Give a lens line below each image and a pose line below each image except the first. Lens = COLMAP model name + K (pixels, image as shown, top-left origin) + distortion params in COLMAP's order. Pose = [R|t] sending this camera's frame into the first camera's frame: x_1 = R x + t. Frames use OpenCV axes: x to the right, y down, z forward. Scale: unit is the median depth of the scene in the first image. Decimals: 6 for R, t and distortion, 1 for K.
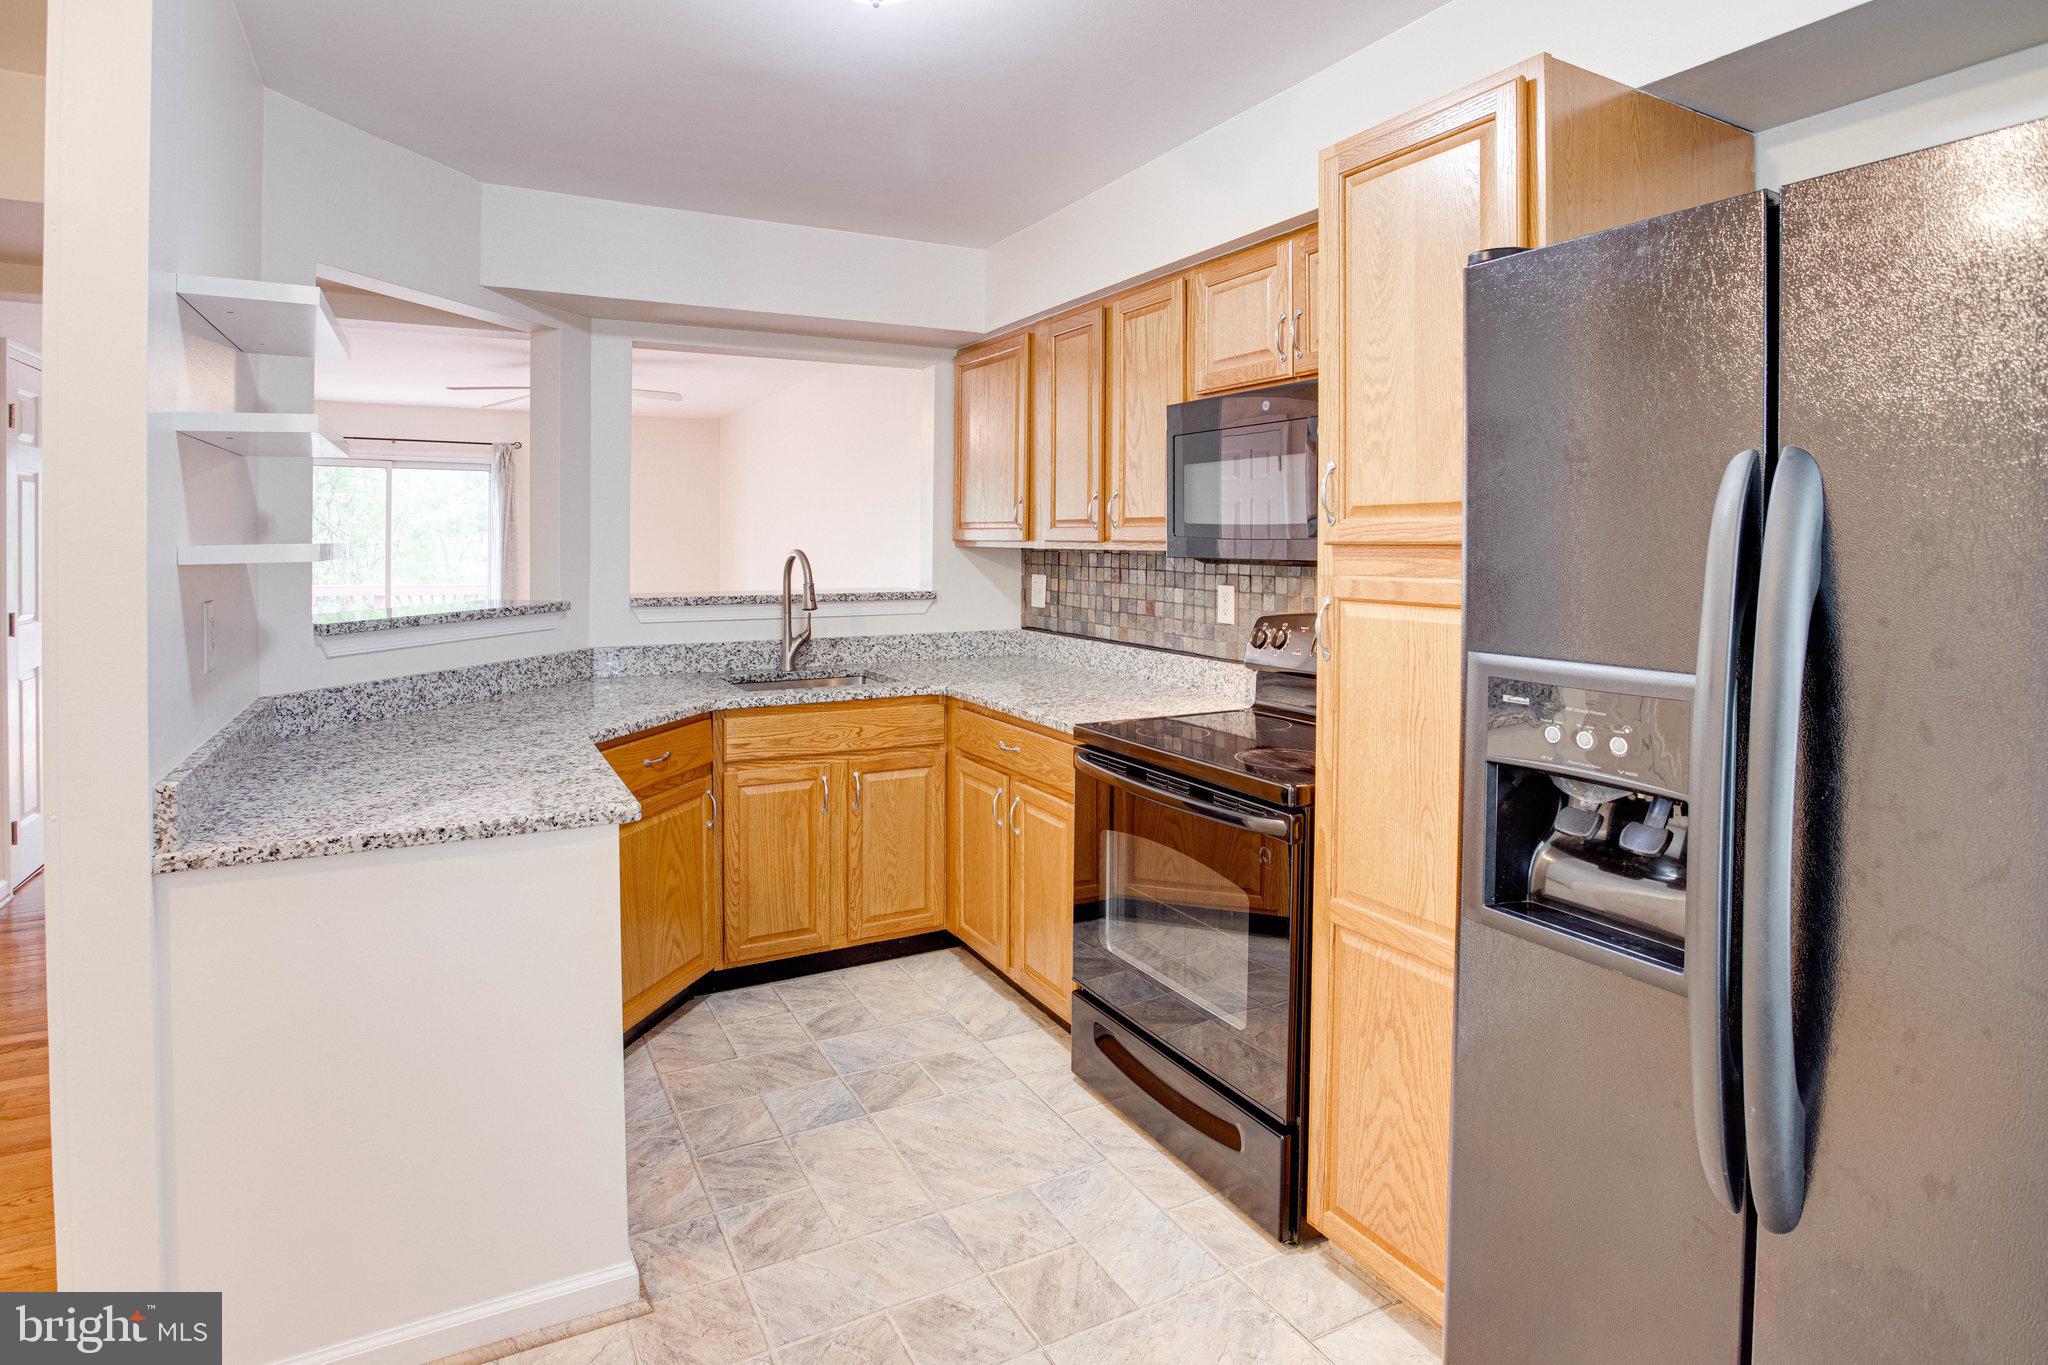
lens RADIAL K [[1109.2, 0, 1032.5], [0, 1109.2, 562.2], [0, 0, 1]] dist [-0.060147, 0.024768]
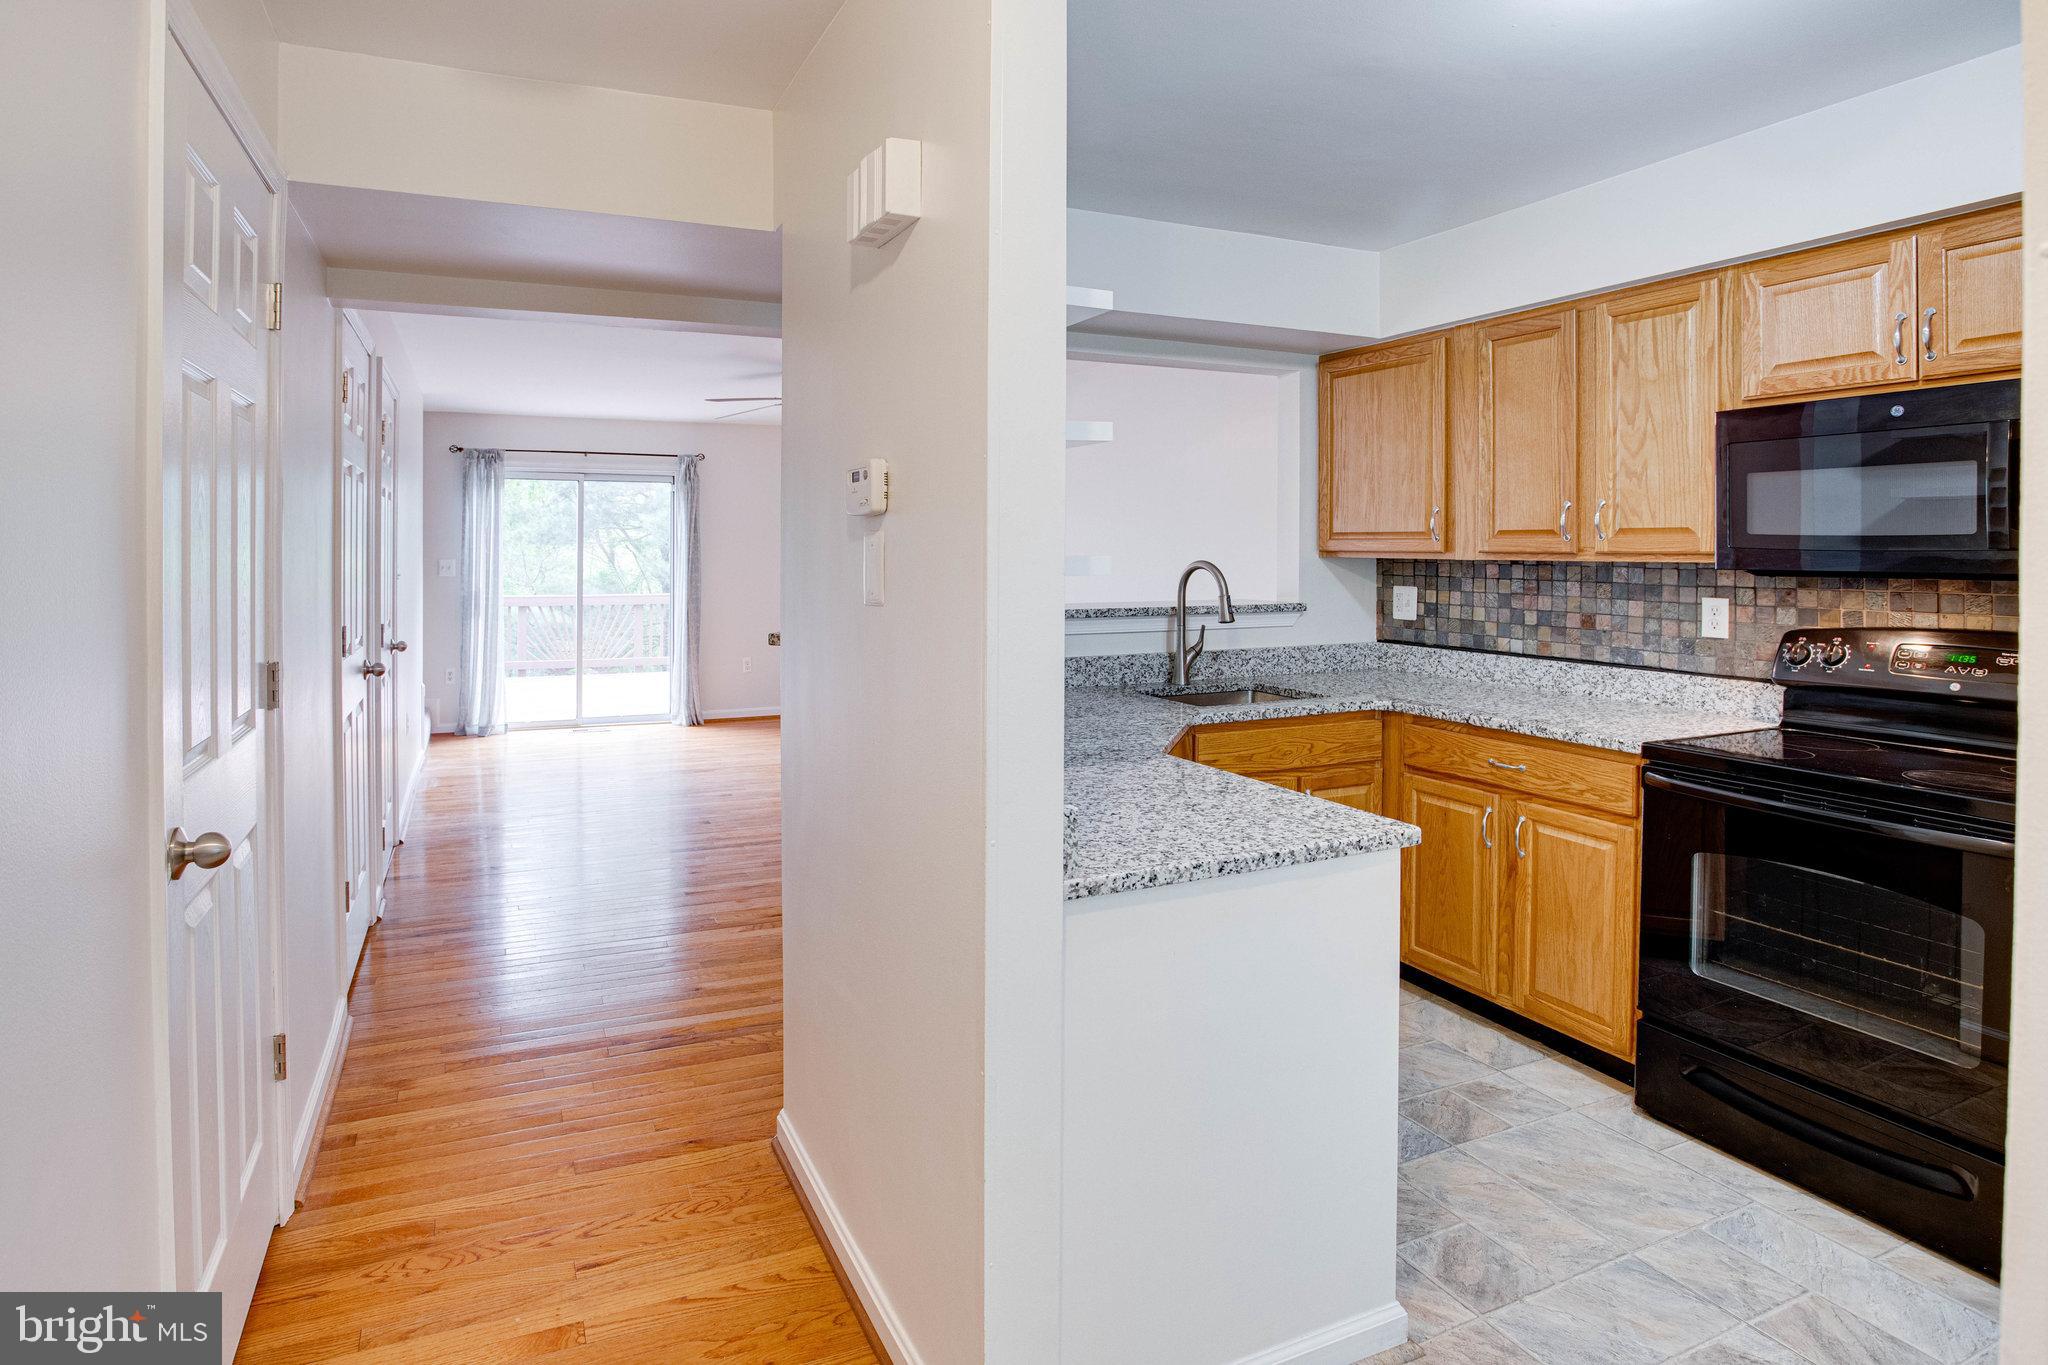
lens RADIAL K [[1086.6, 0, 598.6], [0, 1086.6, 565.7], [0, 0, 1]] dist [-0.039959, 0.005726]
pose [[0.994099, -0.001952, -0.108460, -0.700925], [0.001675, 0.999995, -0.002646, -0.006400], [0.108464, 0.002449, 0.994097, -0.006743]]
